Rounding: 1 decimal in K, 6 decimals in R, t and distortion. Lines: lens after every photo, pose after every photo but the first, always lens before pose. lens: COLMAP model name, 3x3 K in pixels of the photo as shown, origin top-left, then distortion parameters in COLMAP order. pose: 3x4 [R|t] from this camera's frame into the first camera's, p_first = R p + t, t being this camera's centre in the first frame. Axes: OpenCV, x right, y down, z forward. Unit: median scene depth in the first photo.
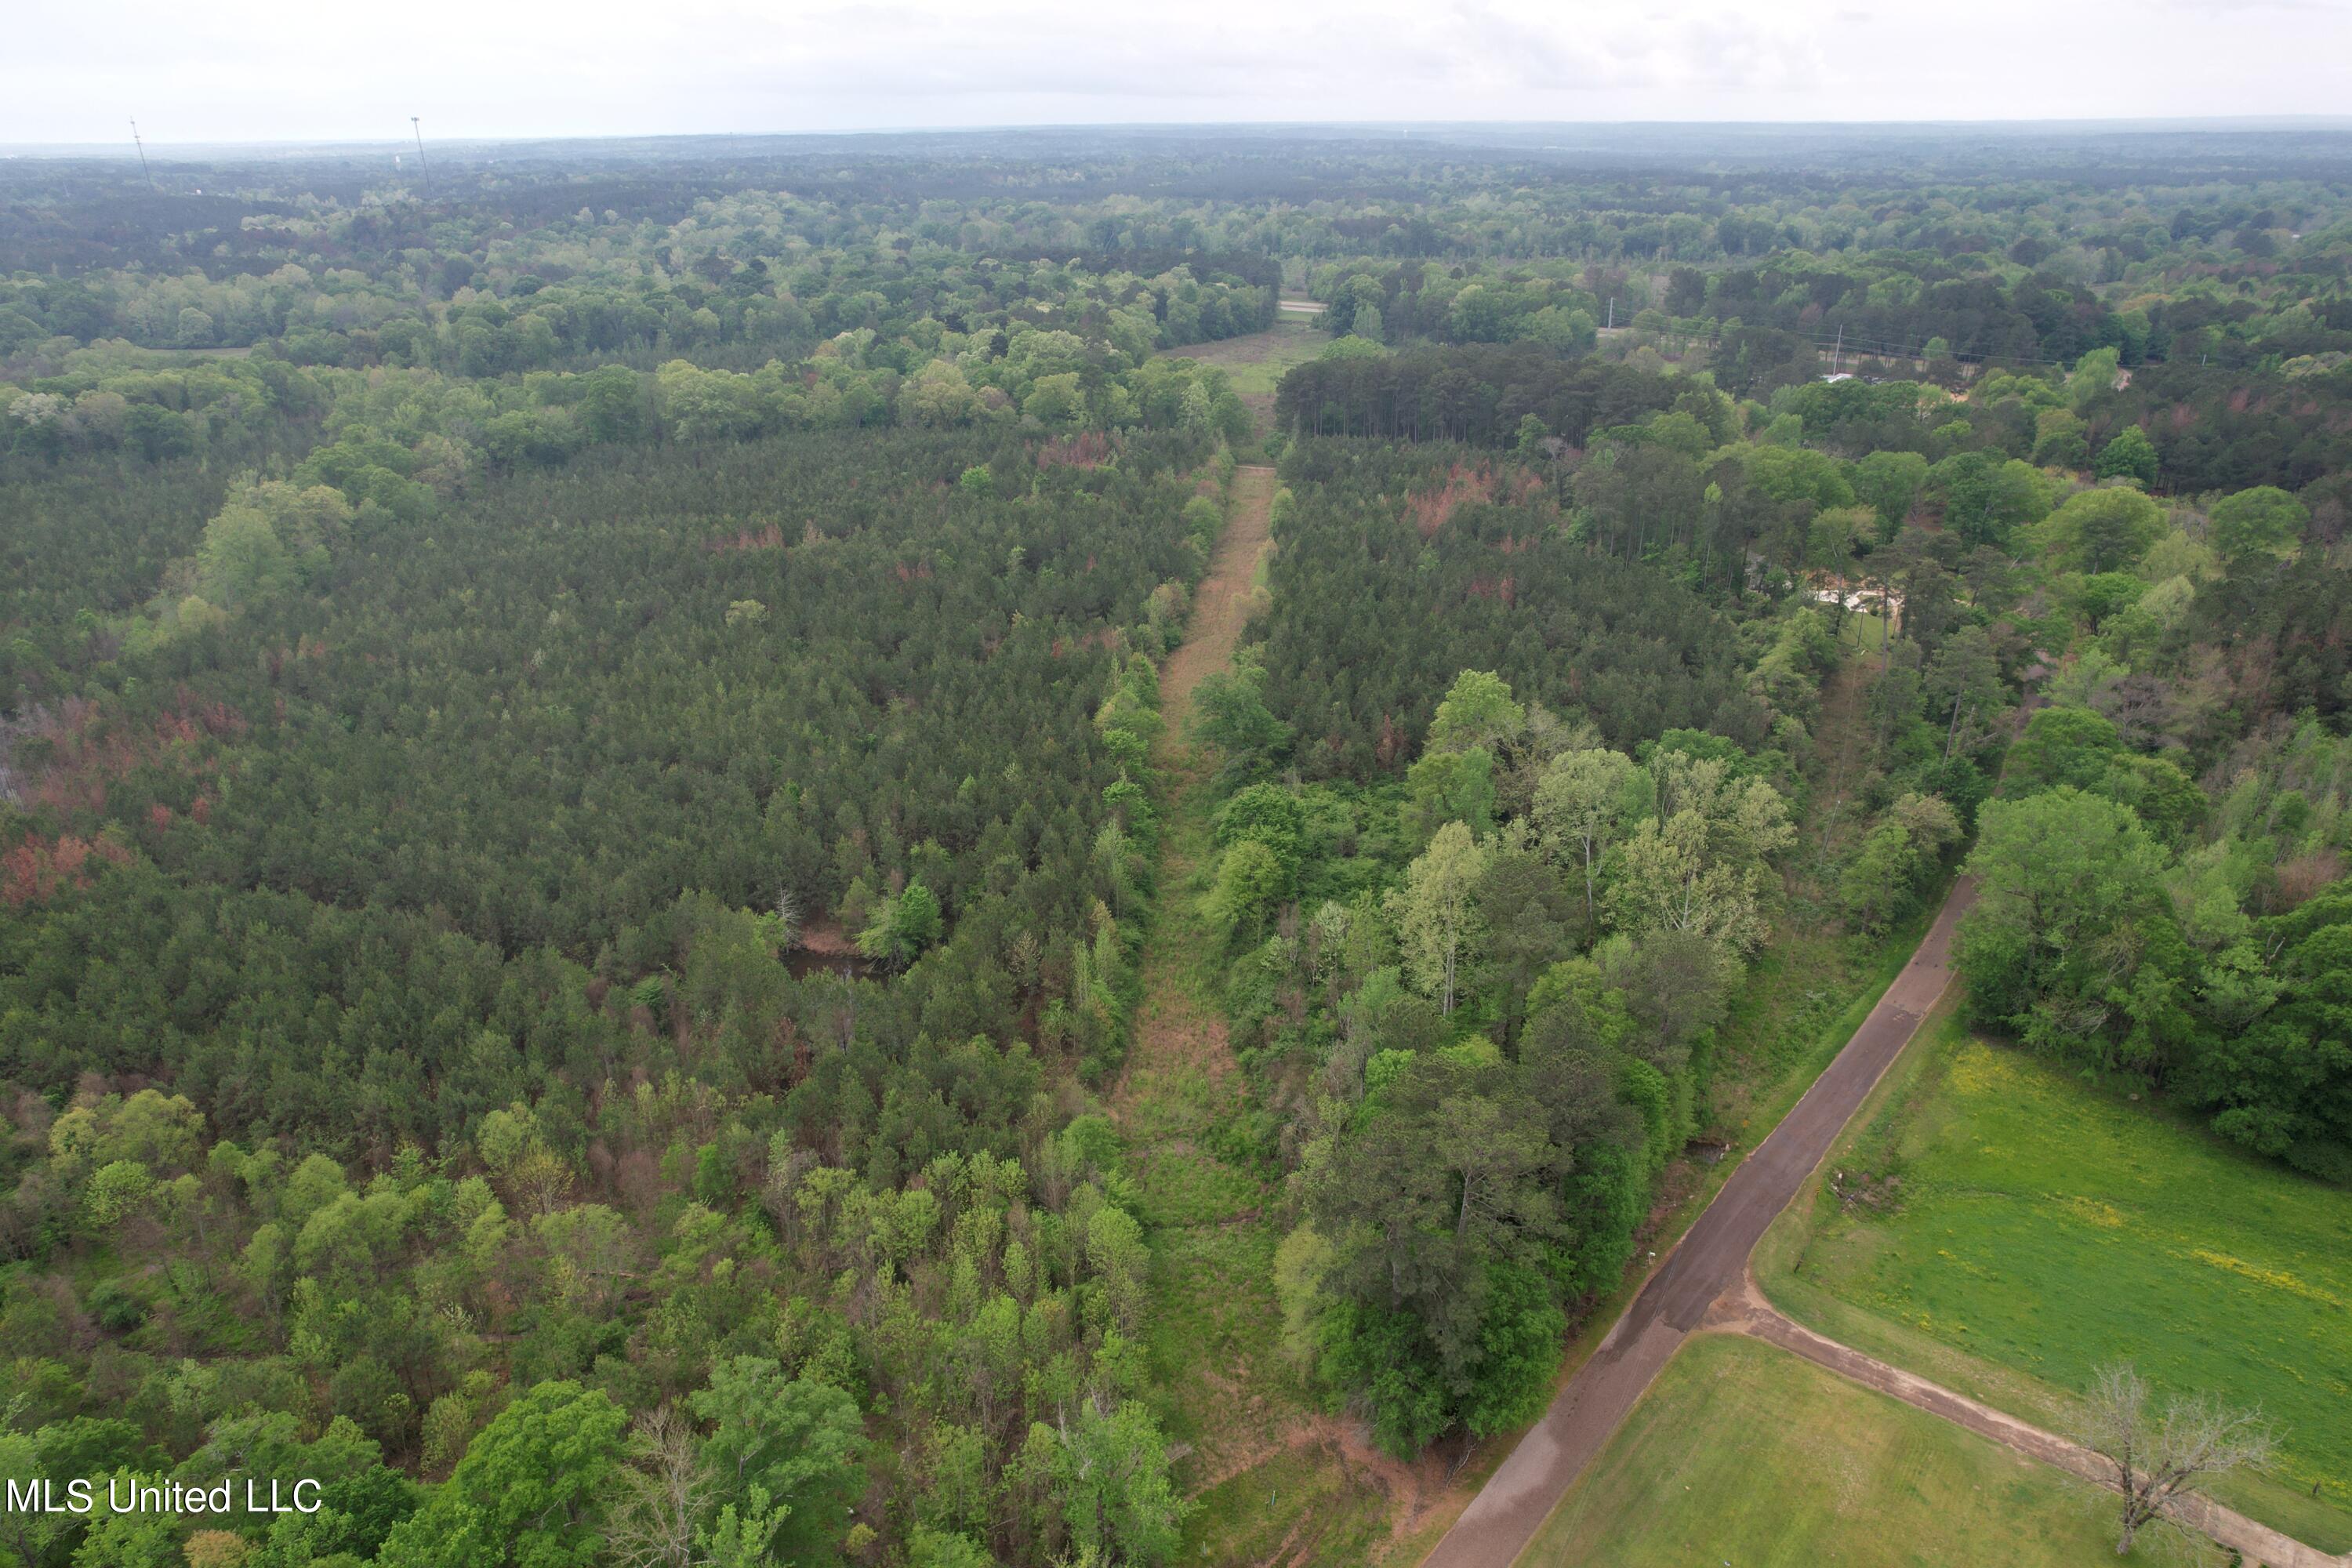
lens RADIAL K [[1510.9, 0, 1175.1], [0, 1510.9, 766.2], [0, 0, 1]] dist [-0.083221, 0.078254]
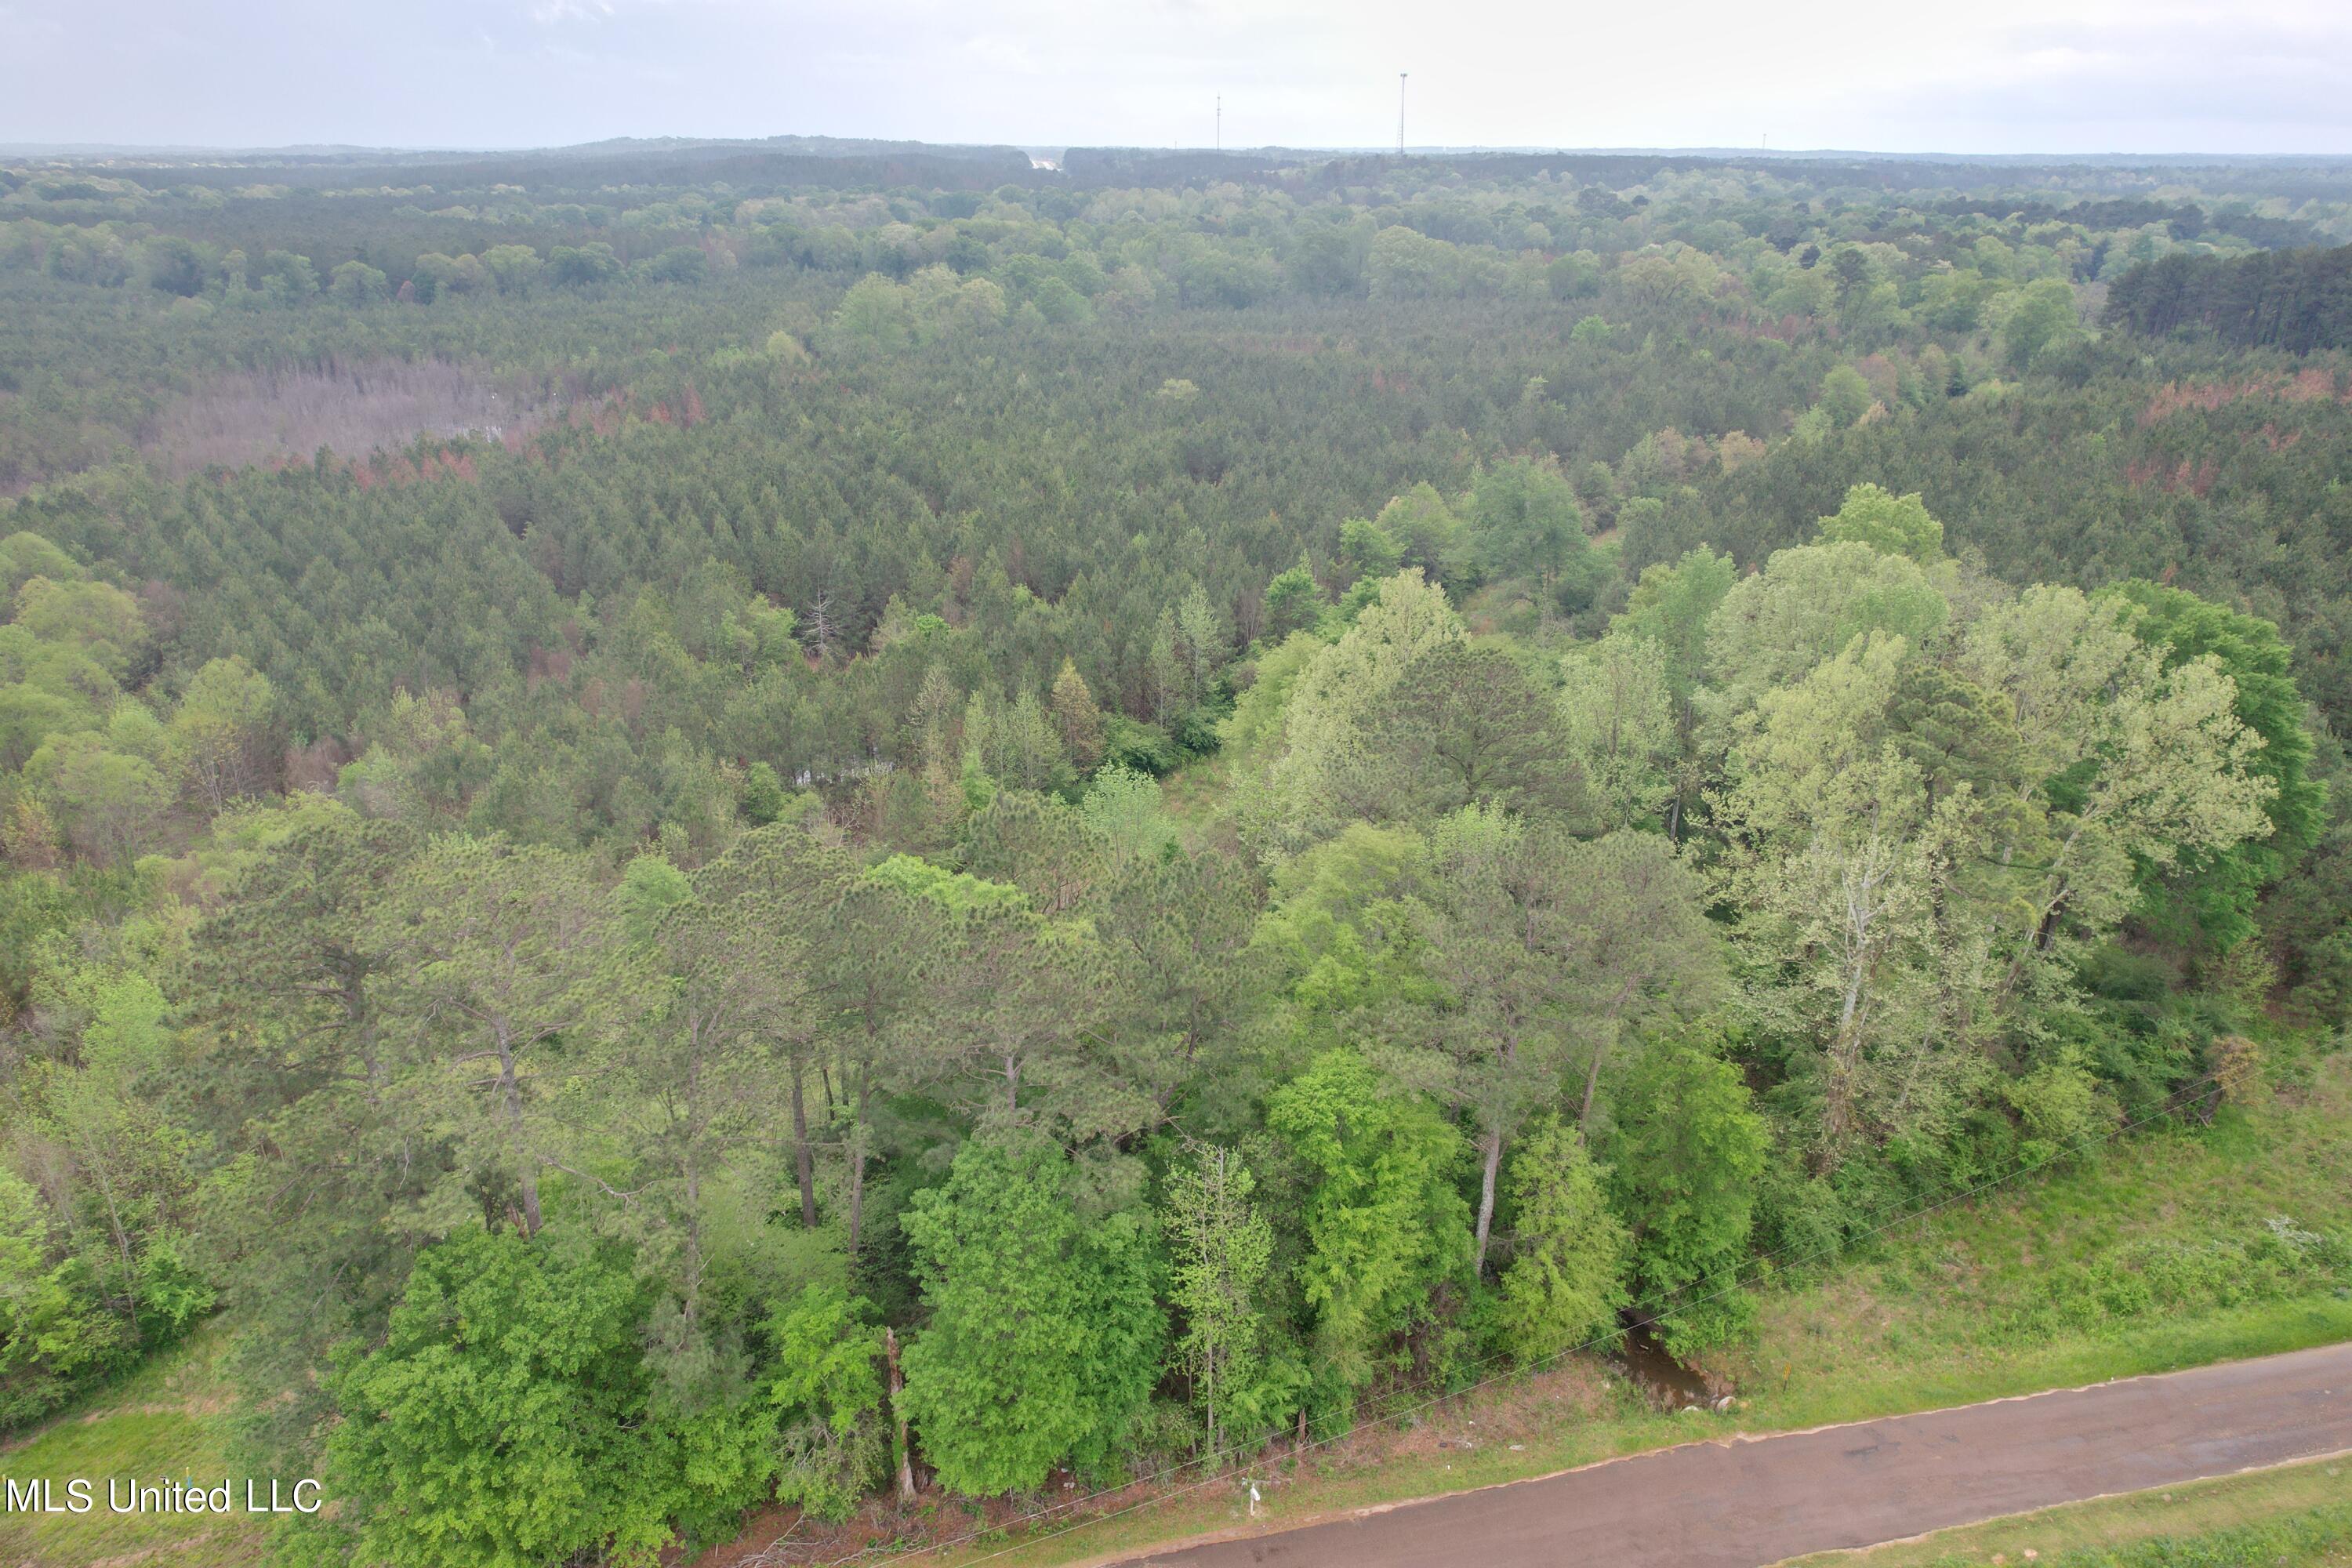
lens RADIAL K [[1498.4, 0, 1176.0], [0, 1498.4, 784.0], [0, 0, 1]] dist [-0.076215, 0.065105]
pose [[0.800197, 0.248501, -0.545831, 0.305384], [-0.248463, 0.965702, 0.075406, 0.064803], [0.545848, 0.075279, 0.834496, 0.392205]]
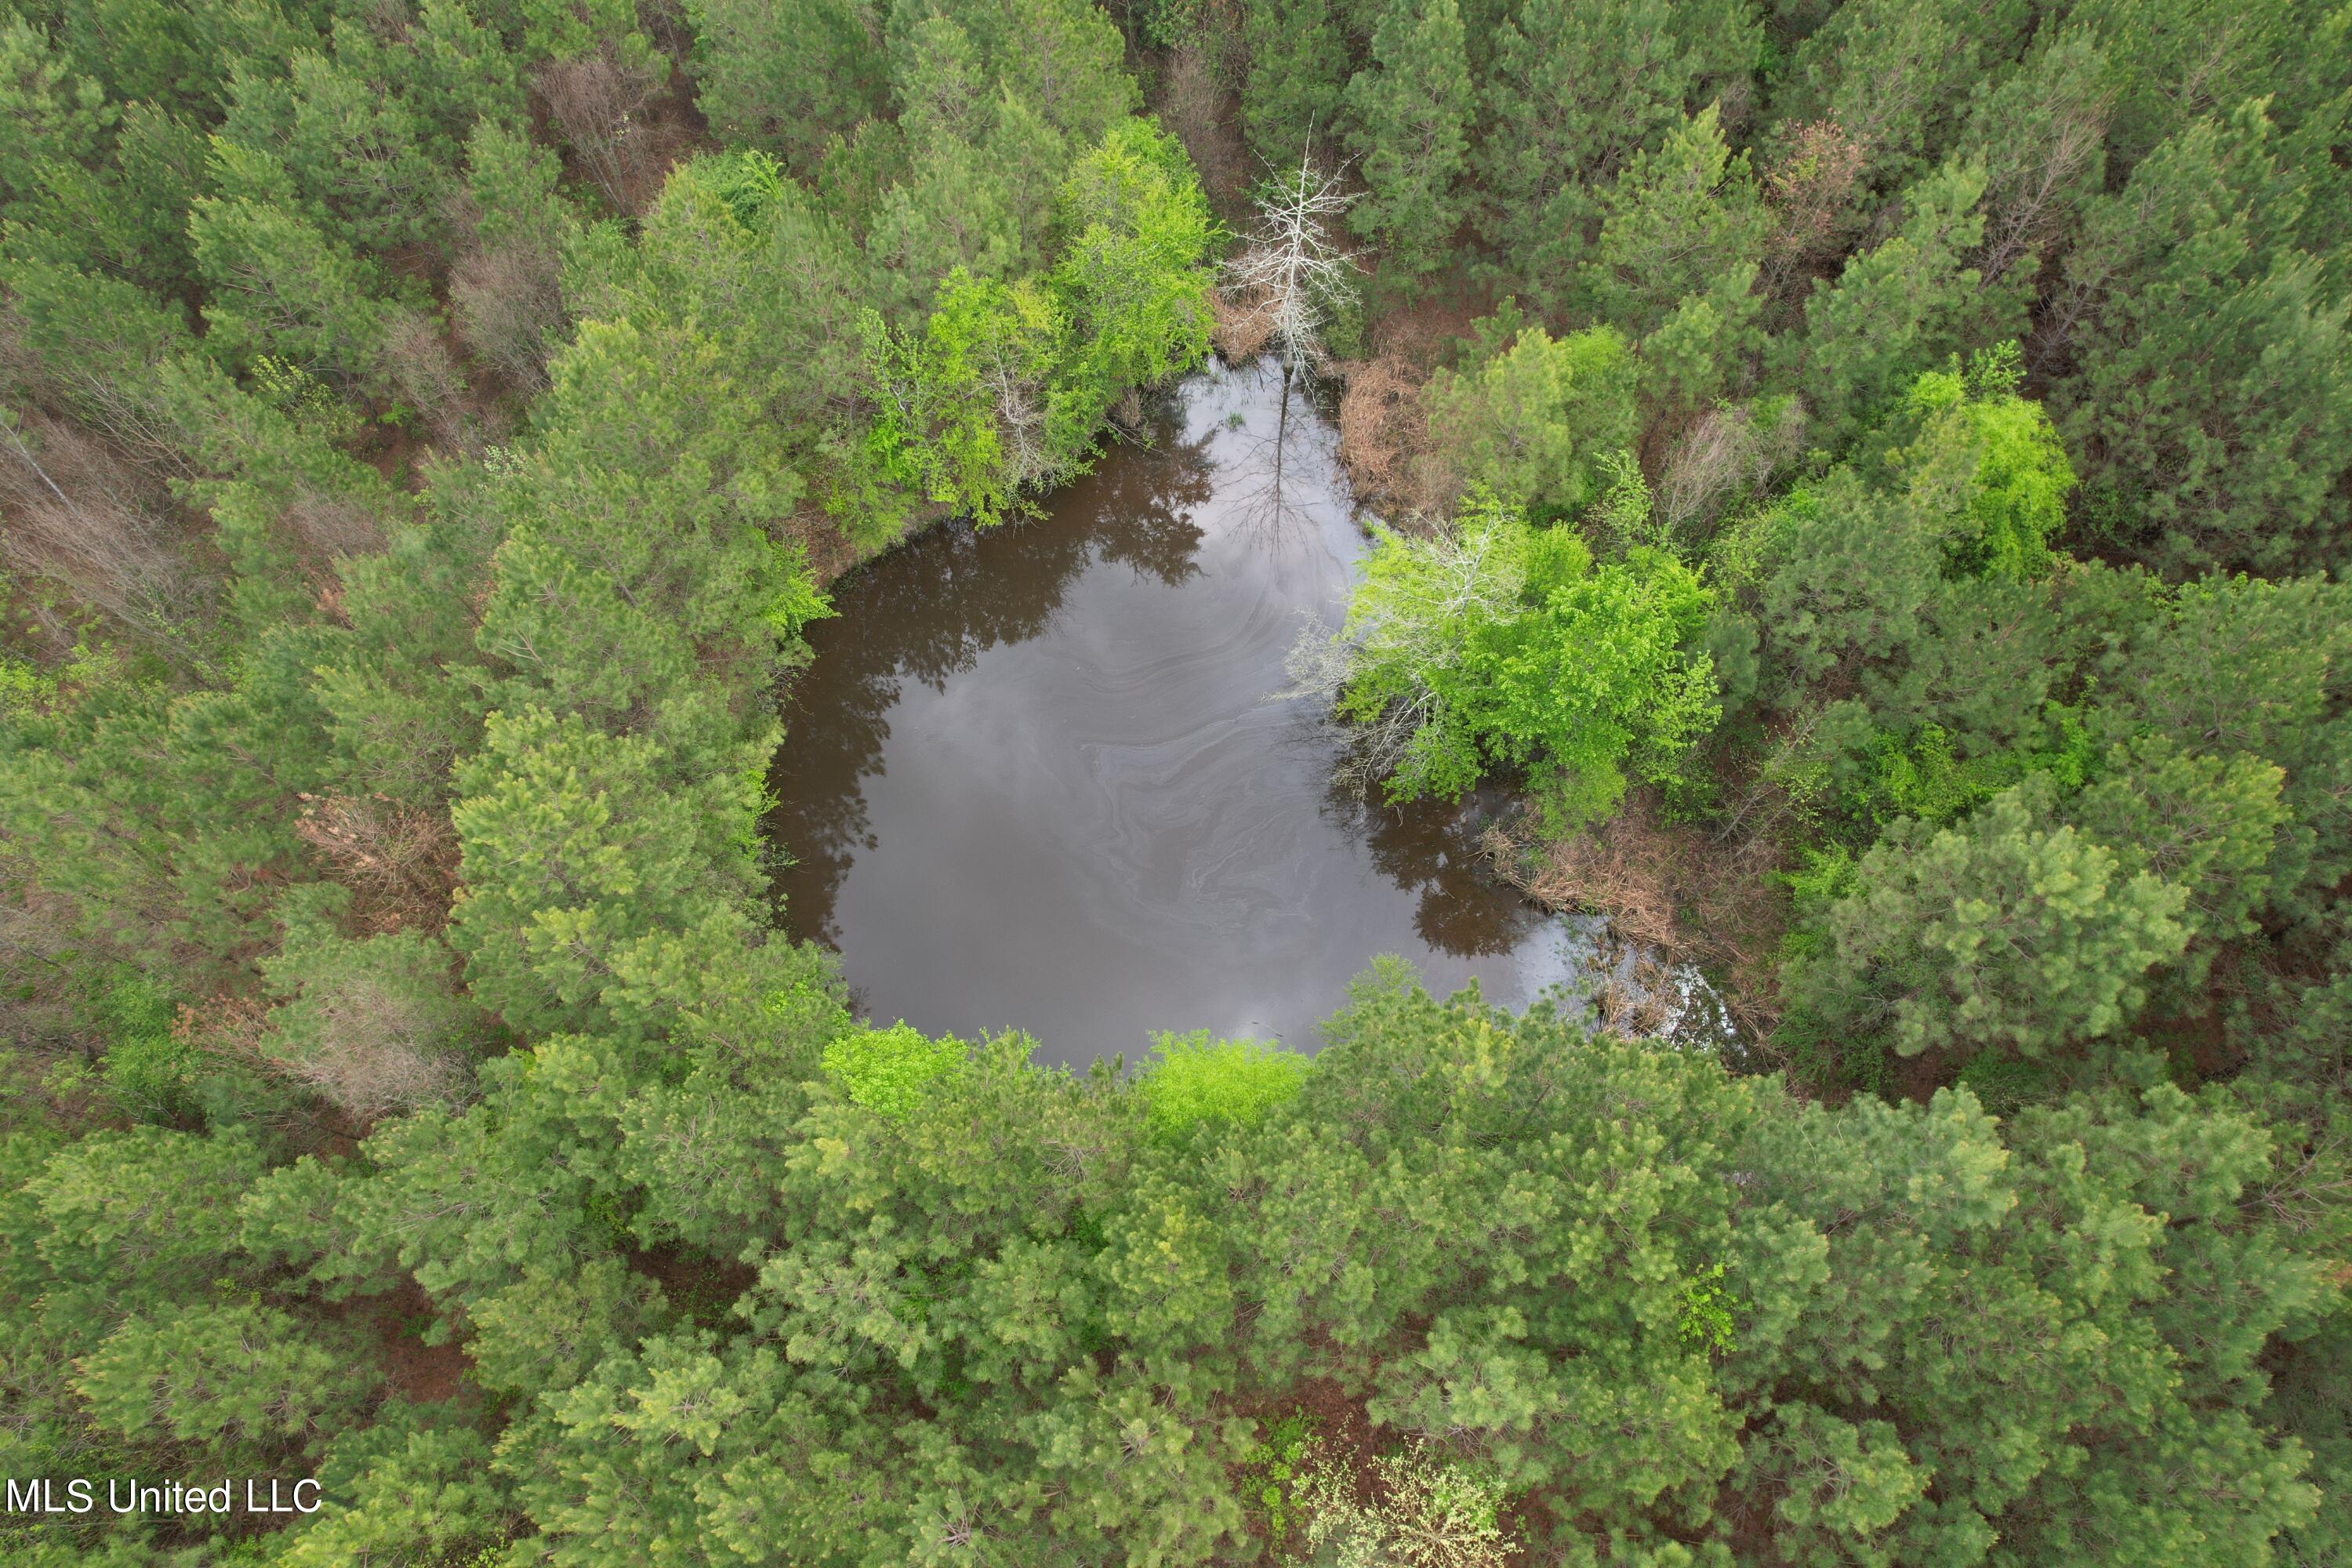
lens RADIAL K [[1510.9, 0, 1175.1], [0, 1510.9, 766.2], [0, 0, 1]] dist [-0.083221, 0.078254]
pose [[0.450579, 0.813056, -0.368671, -0.095514], [-0.344722, 0.539396, 0.768257, -0.033825], [0.823496, -0.219071, 0.523318, 0.734852]]
